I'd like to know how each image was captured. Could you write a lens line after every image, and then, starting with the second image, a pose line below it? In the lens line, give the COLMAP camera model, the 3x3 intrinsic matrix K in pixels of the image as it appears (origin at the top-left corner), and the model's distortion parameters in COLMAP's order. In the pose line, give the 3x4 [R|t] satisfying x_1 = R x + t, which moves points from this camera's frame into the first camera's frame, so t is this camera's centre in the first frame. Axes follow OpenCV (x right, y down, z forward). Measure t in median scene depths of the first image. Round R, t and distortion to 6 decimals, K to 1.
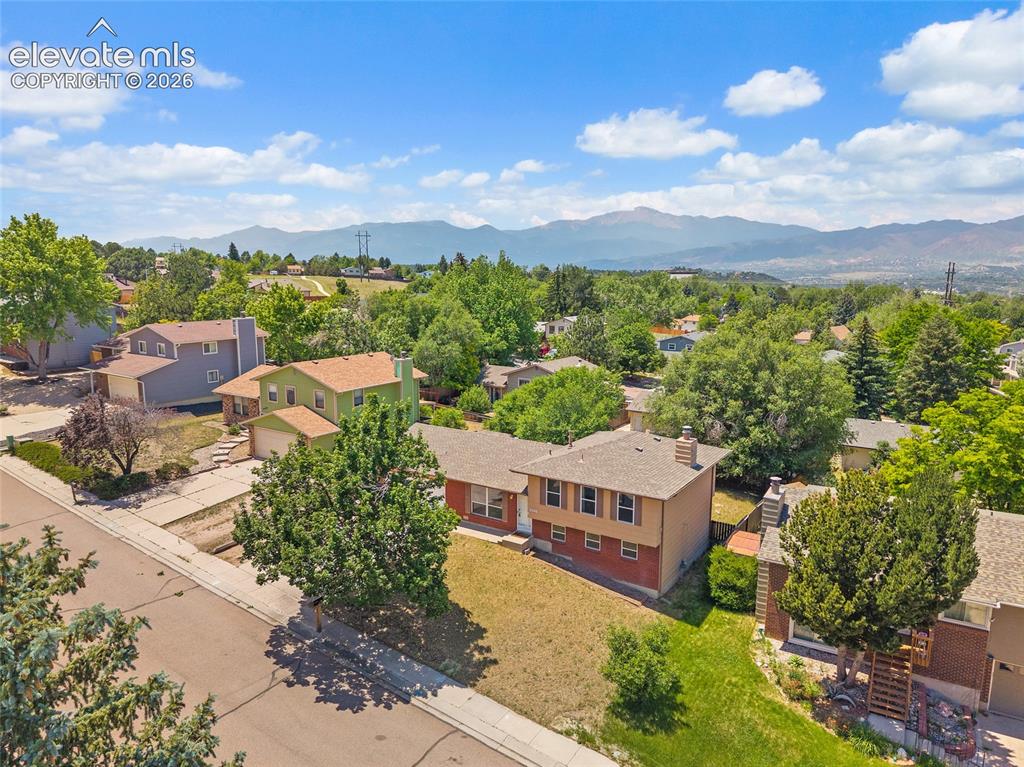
lens RADIAL K [[688.3, 0, 510.3], [0, 688.3, 388.0], [0, 0, 1]] dist [0.025377, -0.024792]
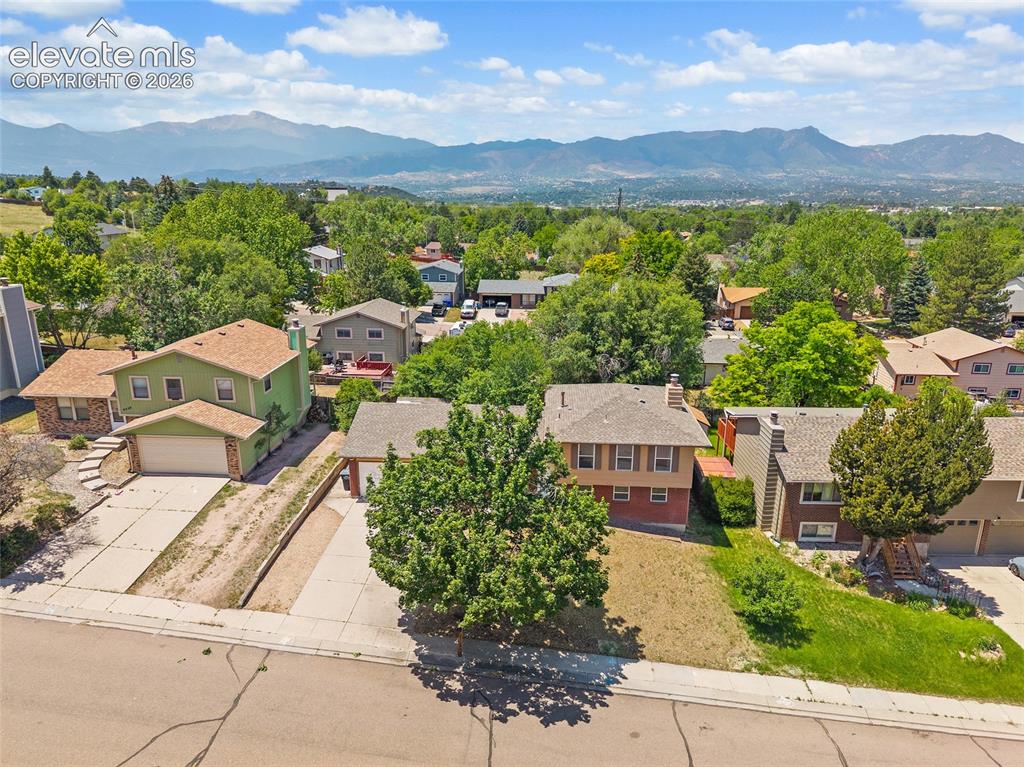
lens RADIAL K [[688.3, 0, 511.3], [0, 688.3, 381.0], [0, 0, 1]] dist [0.025377, -0.024792]
pose [[0.868118, -0.132275, 0.478409, -0.552810], [0.078449, 0.988287, 0.130899, -0.109922], [-0.490120, -0.076105, 0.868326, 0.183798]]
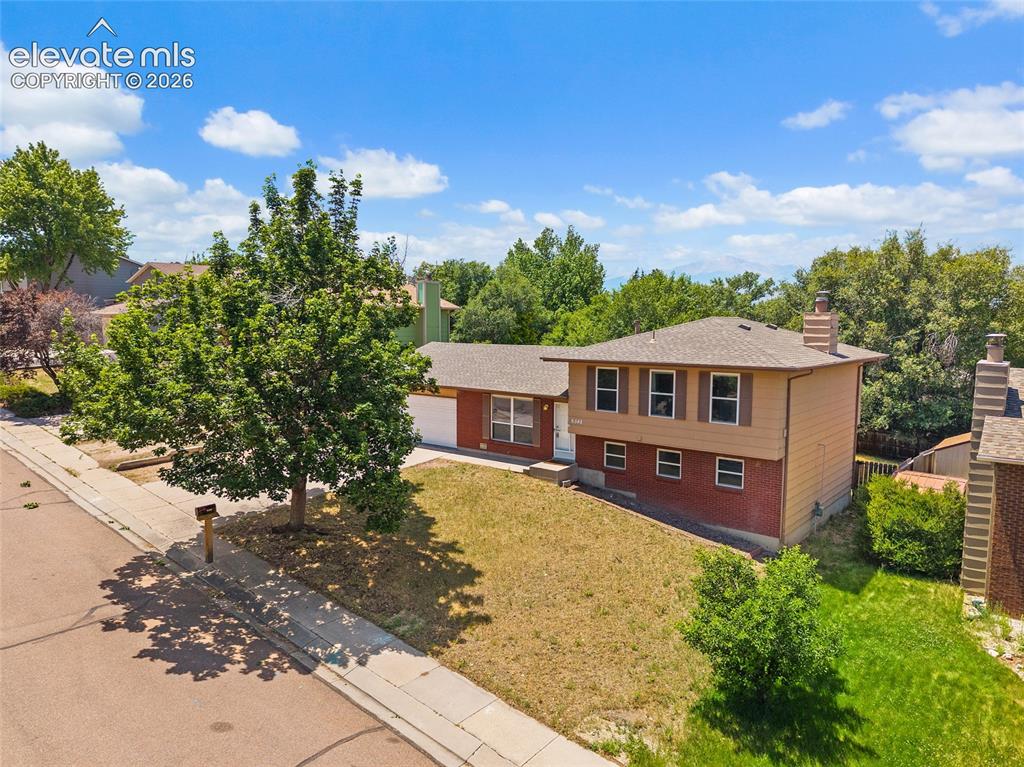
lens RADIAL K [[688.3, 0, 510.6], [0, 688.3, 385.2], [0, 0, 1]] dist [0.025377, -0.024792]
pose [[0.993167, 0.014011, -0.115856, 0.051235], [-0.022751, 0.996964, -0.074465, 0.215312], [0.114461, 0.076592, 0.990471, 0.377194]]
